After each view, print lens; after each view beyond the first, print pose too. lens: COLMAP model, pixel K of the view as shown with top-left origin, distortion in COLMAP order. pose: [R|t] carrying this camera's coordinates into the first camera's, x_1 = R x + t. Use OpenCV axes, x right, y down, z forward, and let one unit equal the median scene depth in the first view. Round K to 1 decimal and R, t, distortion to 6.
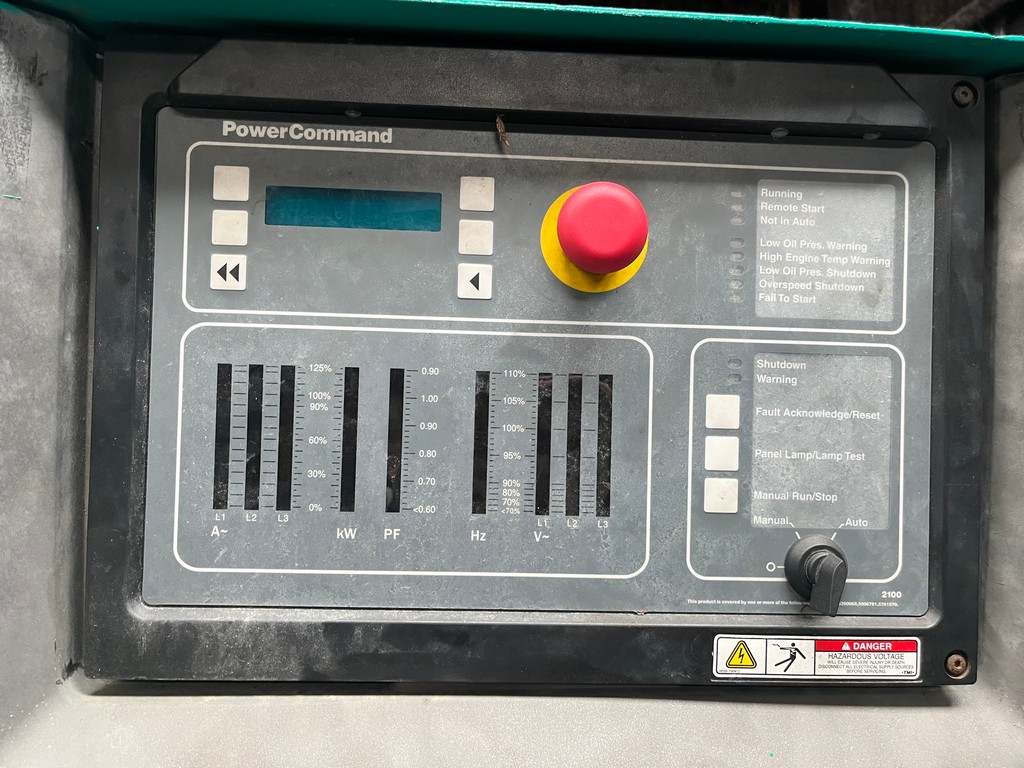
lens RADIAL K [[777.6, 0, 511.2], [0, 777.6, 377.8], [0, 0, 1]] dist [0.071630, -0.113145]
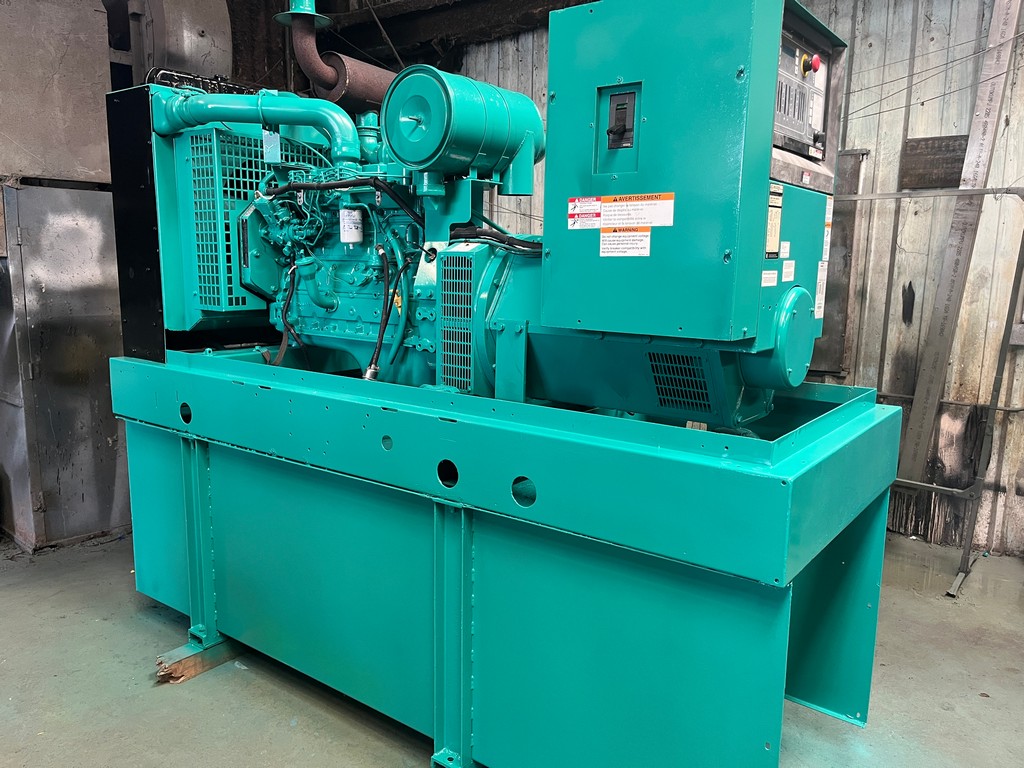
lens RADIAL K [[776.8, 0, 512.0], [0, 776.8, 384.0], [0, 0, 1]] dist [0.059148, -0.089001]
pose [[0.661314, -0.124720, 0.739668, -5.344570], [-0.015432, 0.983610, 0.179649, 1.002739], [-0.749951, -0.130219, 0.648550, -1.202026]]
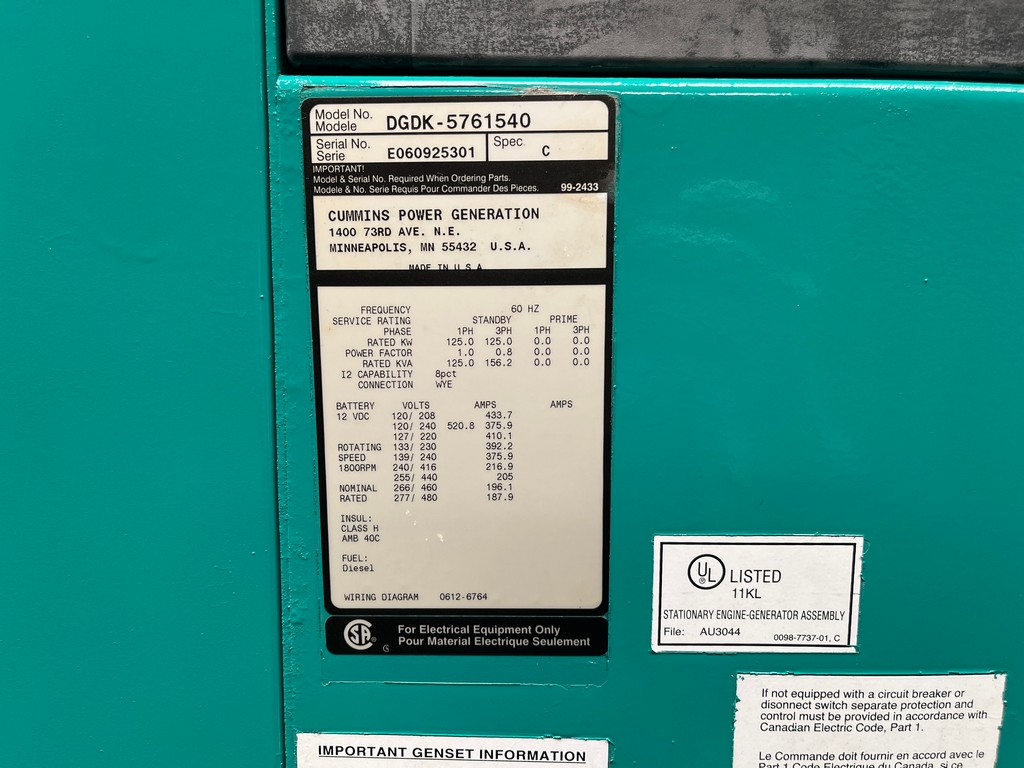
lens RADIAL K [[777.6, 0, 511.2], [0, 777.6, 377.8], [0, 0, 1]] dist [0.071630, -0.113145]
pose [[0.995372, -0.001876, -0.096076, -0.423470], [0.016689, 0.987991, 0.153610, 0.750617], [0.094634, -0.154502, 0.983450, 0.253003]]
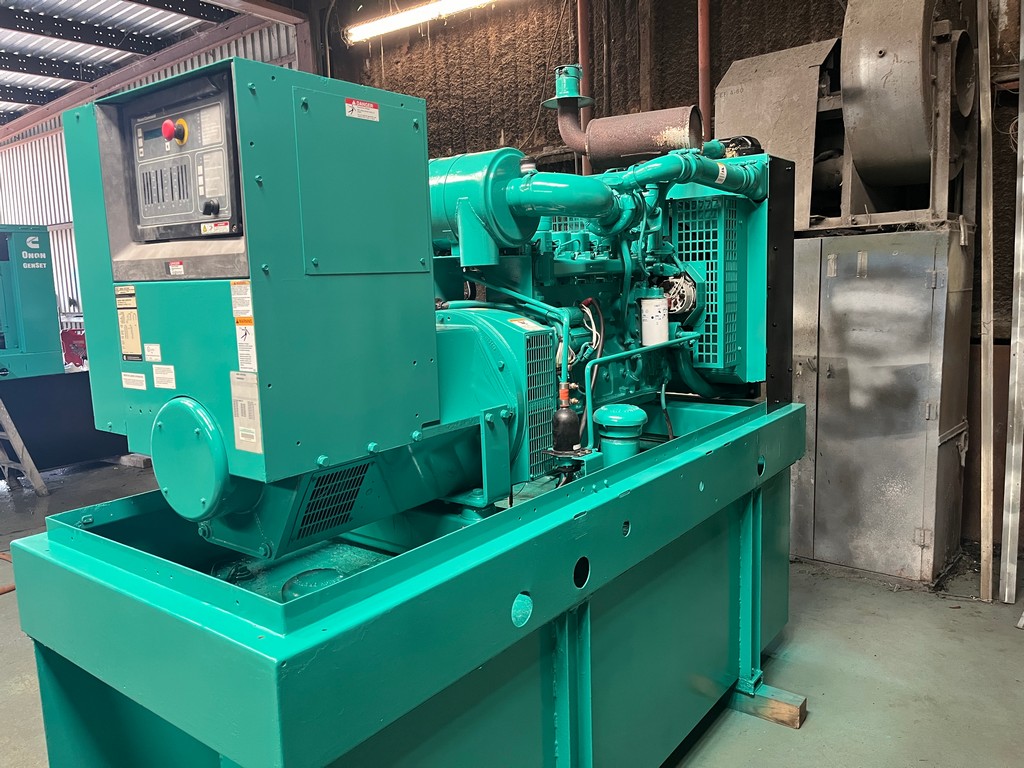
lens RADIAL K [[777.6, 0, 511.2], [0, 777.6, 377.8], [0, 0, 1]] dist [0.071630, -0.113145]
pose [[0.744515, 0.049001, -0.665805, 4.382860], [0.053378, 0.989741, 0.132529, 0.676710], [0.665468, -0.134209, 0.734261, -1.124792]]
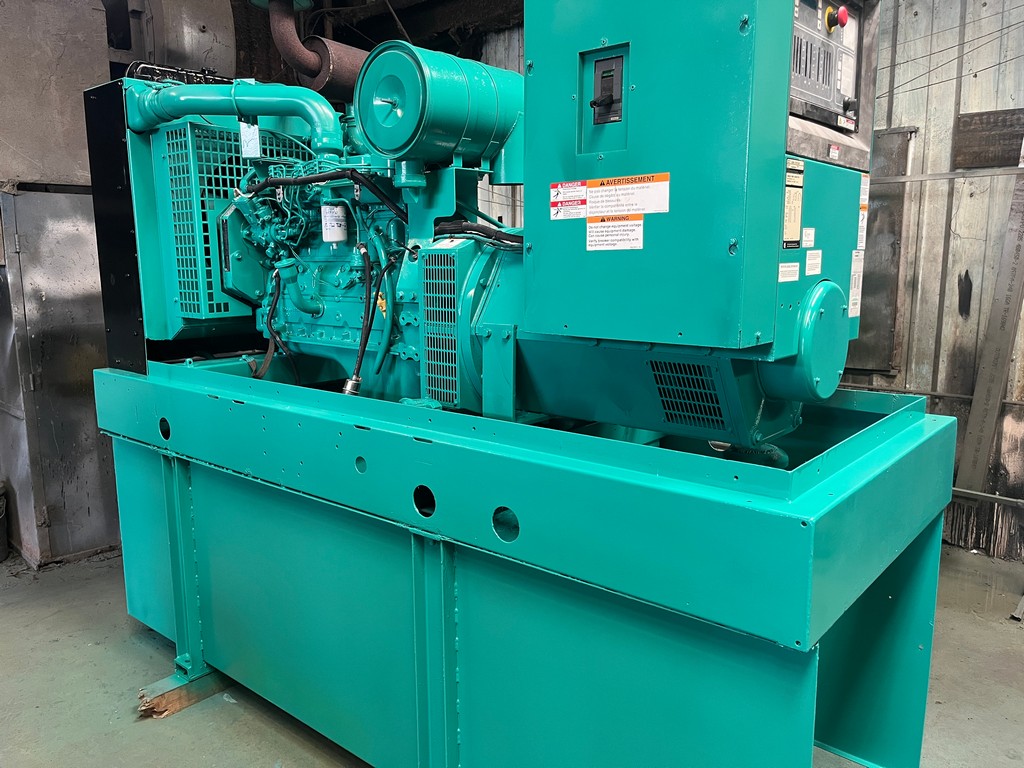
lens RADIAL K [[777.6, 0, 511.2], [0, 777.6, 377.8], [0, 0, 1]] dist [0.071630, -0.113145]
pose [[0.702270, -0.130984, 0.699757, -4.547966], [0.008249, 0.984359, 0.175978, 1.016939], [-0.711863, -0.117812, 0.692366, -1.026904]]
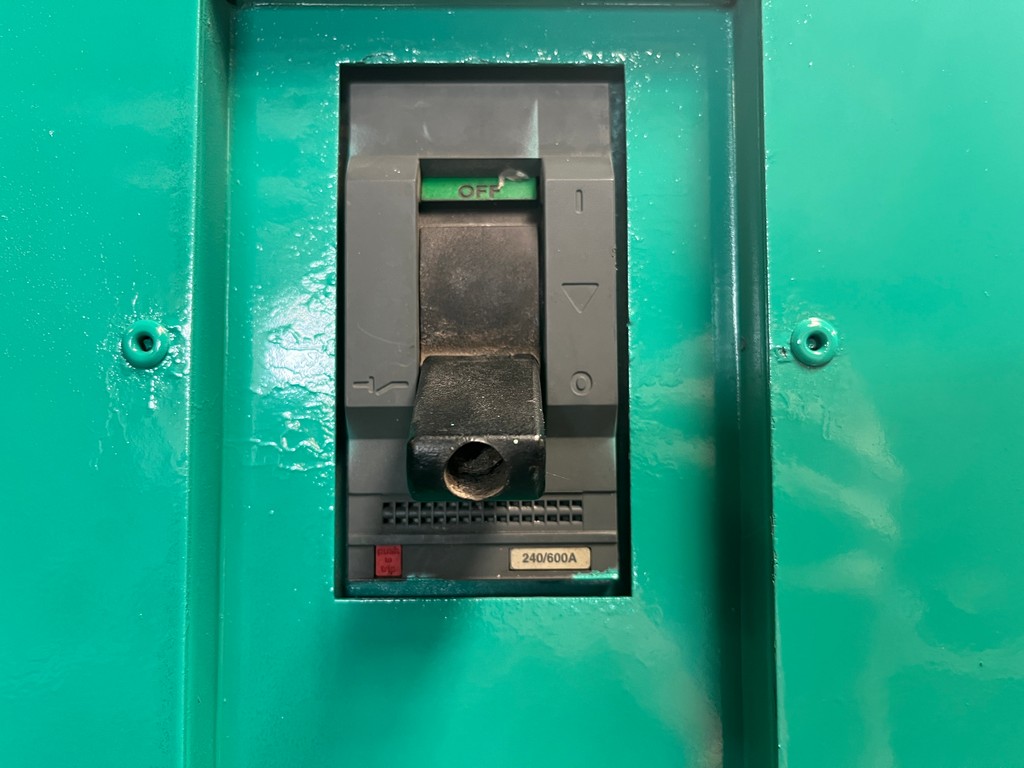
lens RADIAL K [[777.6, 0, 511.2], [0, 777.6, 377.8], [0, 0, 1]] dist [0.071630, -0.113145]
pose [[0.067514, 0.049847, 0.996472, -1.551158], [-0.007666, 0.998748, -0.049442, 0.310603], [-0.997689, -0.004301, 0.067812, 1.617049]]
